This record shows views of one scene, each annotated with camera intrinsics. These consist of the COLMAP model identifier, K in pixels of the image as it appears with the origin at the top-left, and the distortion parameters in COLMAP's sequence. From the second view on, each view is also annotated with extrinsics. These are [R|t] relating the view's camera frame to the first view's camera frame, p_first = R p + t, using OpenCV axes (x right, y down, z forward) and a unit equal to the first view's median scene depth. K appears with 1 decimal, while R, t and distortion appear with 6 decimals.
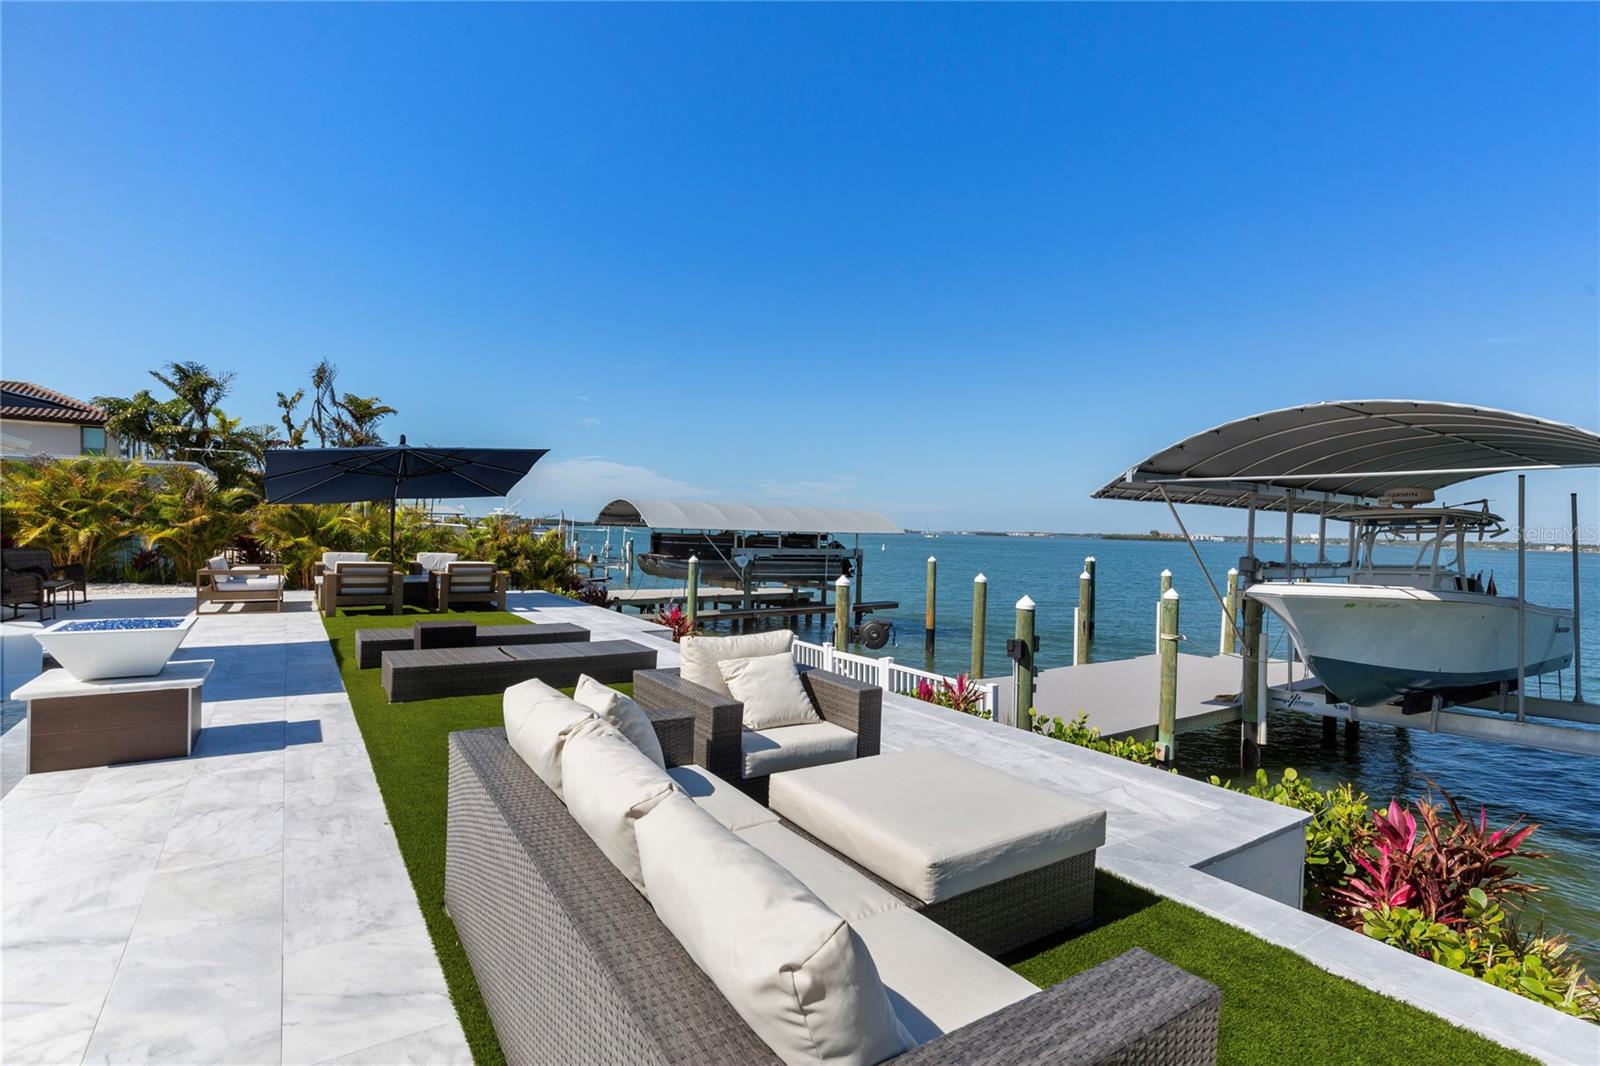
lens RADIAL K [[765.5, 0, 803.0], [0, 765.5, 534.5], [0, 0, 1]] dist [0.003899, 0.000419]
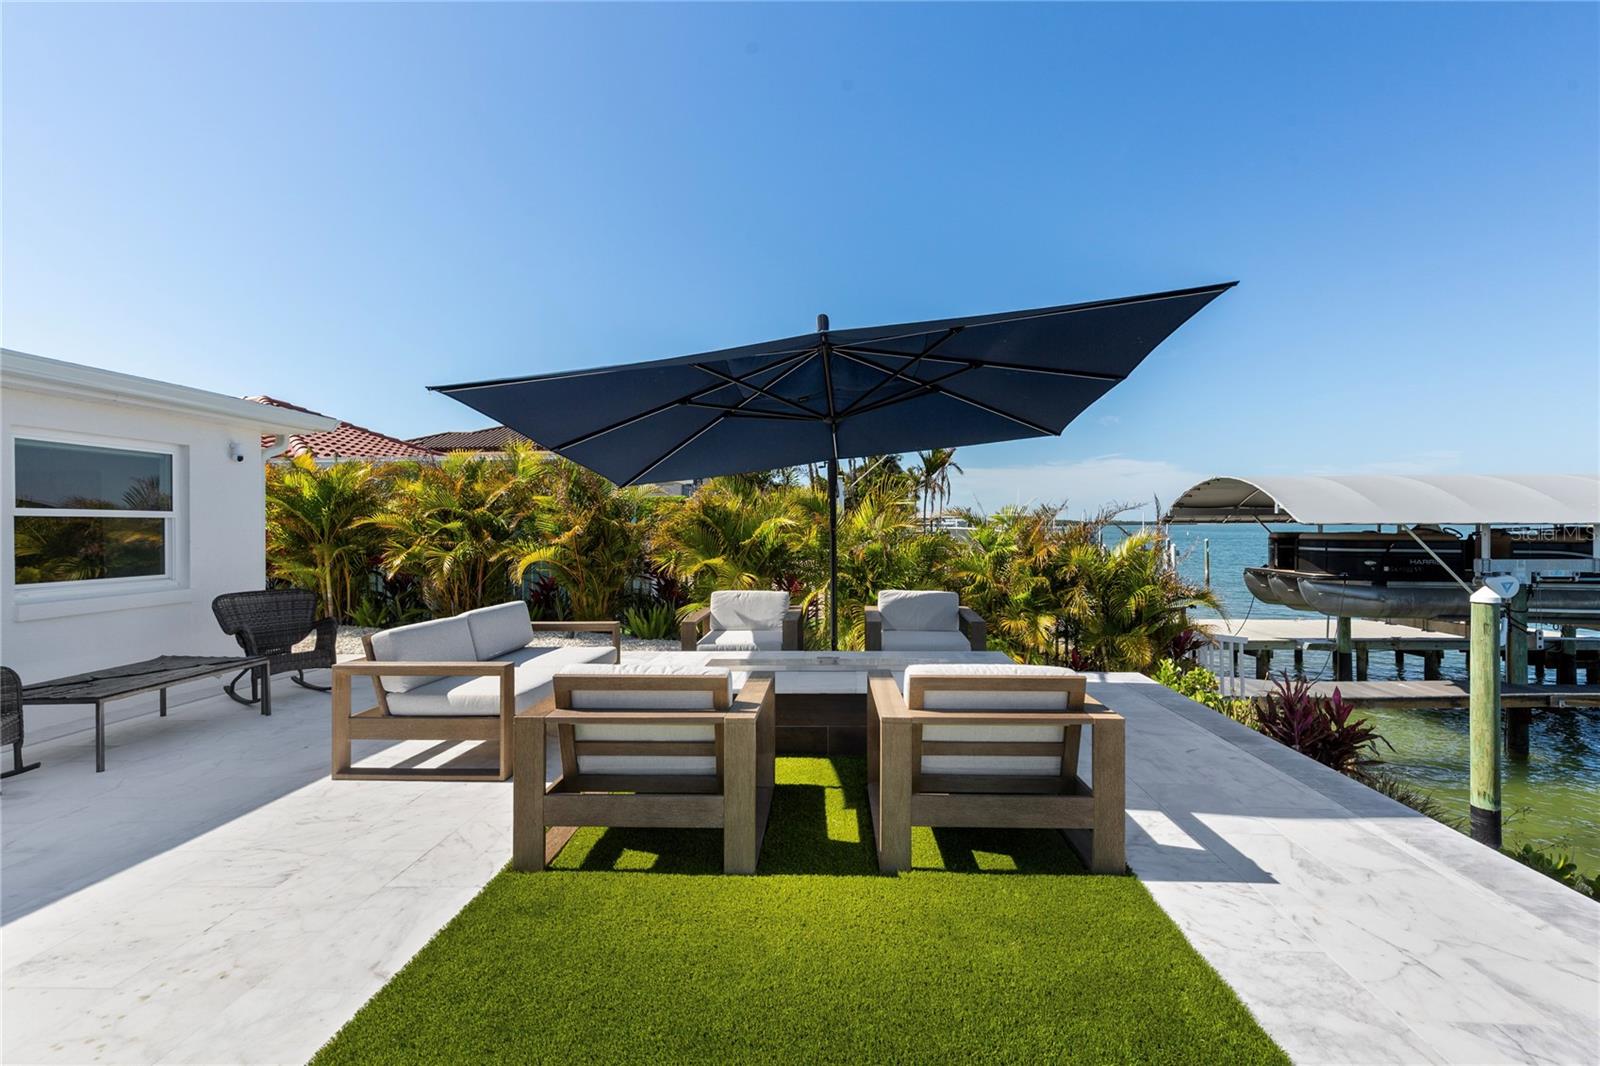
lens RADIAL K [[732.8, 0, 802.1], [0, 732.8, 532.7], [0, 0, 1]] dist [0.018933, 0.000239]
pose [[0.796192, -0.024568, -0.604545, -0.220844], [0.022914, 0.999683, -0.010448, -0.007031], [0.604610, -0.005534, 0.796502, 0.507524]]
